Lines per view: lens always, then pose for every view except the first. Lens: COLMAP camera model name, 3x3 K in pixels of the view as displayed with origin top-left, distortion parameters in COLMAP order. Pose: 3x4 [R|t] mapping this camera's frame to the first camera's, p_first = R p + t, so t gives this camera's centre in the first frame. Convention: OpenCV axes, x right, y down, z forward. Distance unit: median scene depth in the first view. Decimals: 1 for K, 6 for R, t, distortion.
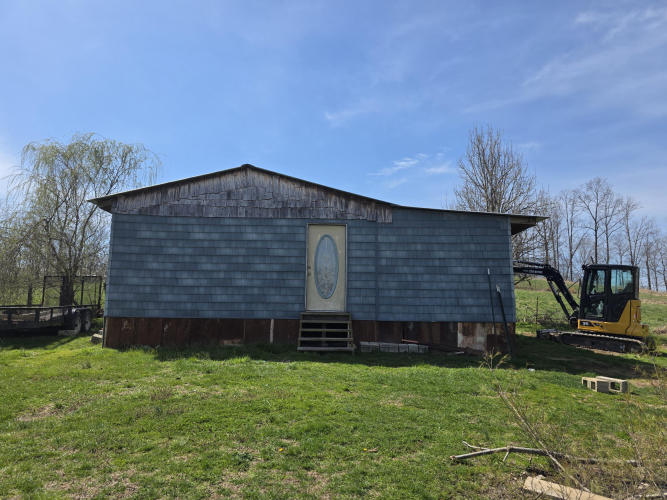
lens RADIAL K [[445.5, 0, 333.5], [0, 445.5, 250.0], [0, 0, 1]] dist [-0.006506, -0.003276]
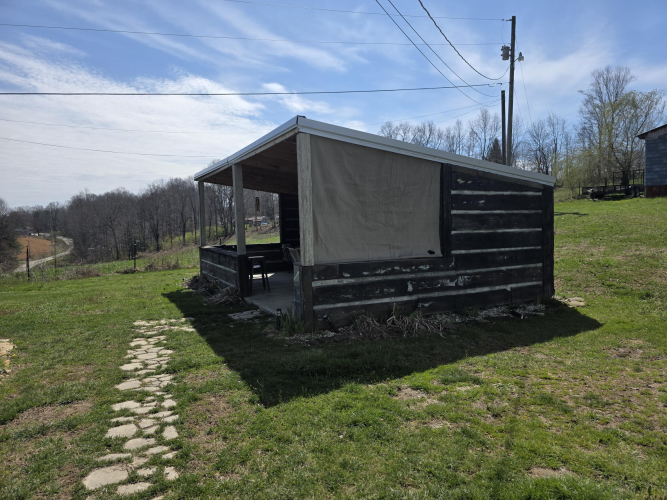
lens RADIAL K [[445.5, 0, 333.5], [0, 445.5, 250.0], [0, 0, 1]] dist [-0.006506, -0.003276]
pose [[0.470326, 0.025012, -0.882138, 0.774132], [0.089764, 0.993058, 0.076016, 0.159843], [0.877916, -0.114937, 0.464816, -1.537603]]
